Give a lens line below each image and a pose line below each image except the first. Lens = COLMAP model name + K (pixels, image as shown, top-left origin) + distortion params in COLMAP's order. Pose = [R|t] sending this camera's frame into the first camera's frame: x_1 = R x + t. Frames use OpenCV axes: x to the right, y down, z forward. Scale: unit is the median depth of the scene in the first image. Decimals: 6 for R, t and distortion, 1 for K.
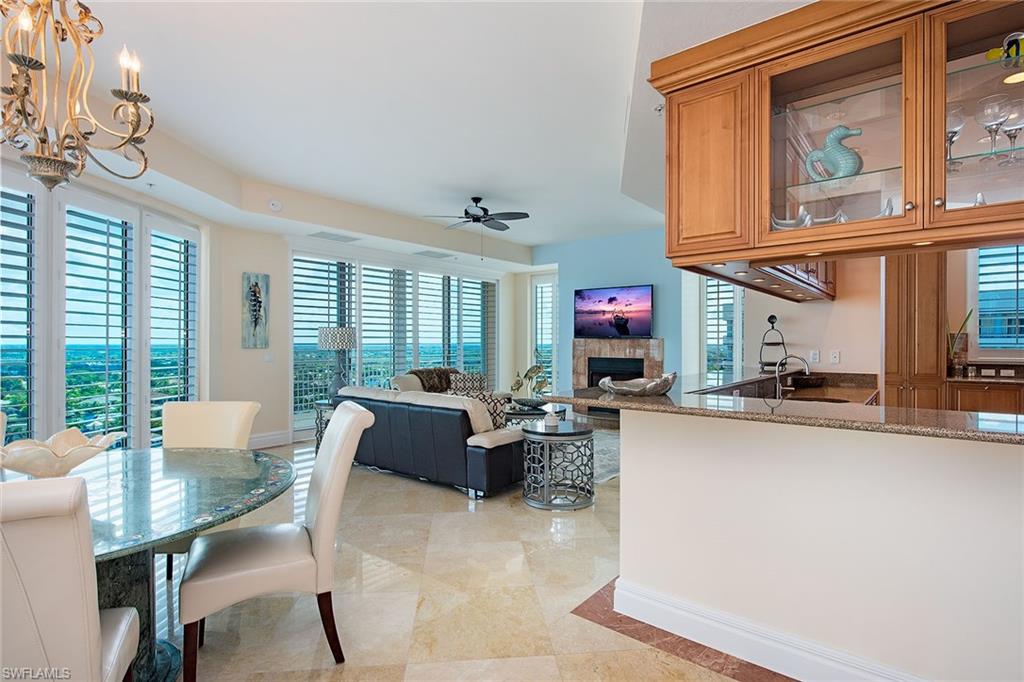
lens RADIAL K [[509.8, 0, 514.8], [0, 509.8, 342.9], [0, 0, 1]] dist [0.003204, 0.000210]
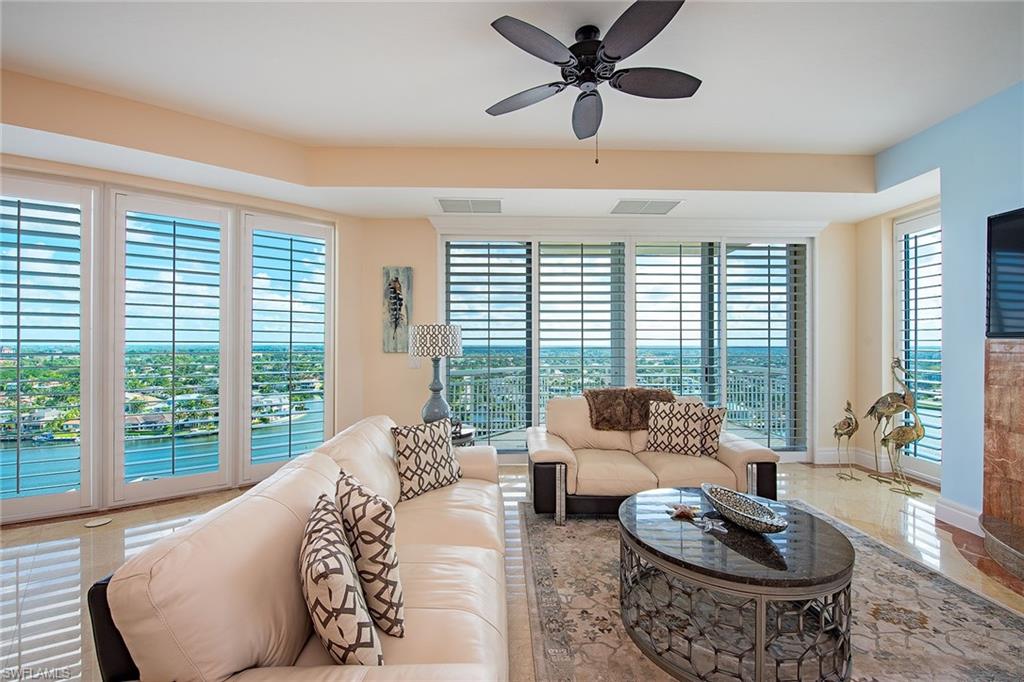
lens RADIAL K [[403.7, 0, 508.7], [0, 403.7, 342.7], [0, 0, 1]] dist [-0.017363, -0.000276]
pose [[0.647723, -0.009461, -0.761817, 0.137708], [0.000743, 0.999930, -0.011787, 0.001164], [0.761876, 0.007068, 0.647685, 0.701151]]
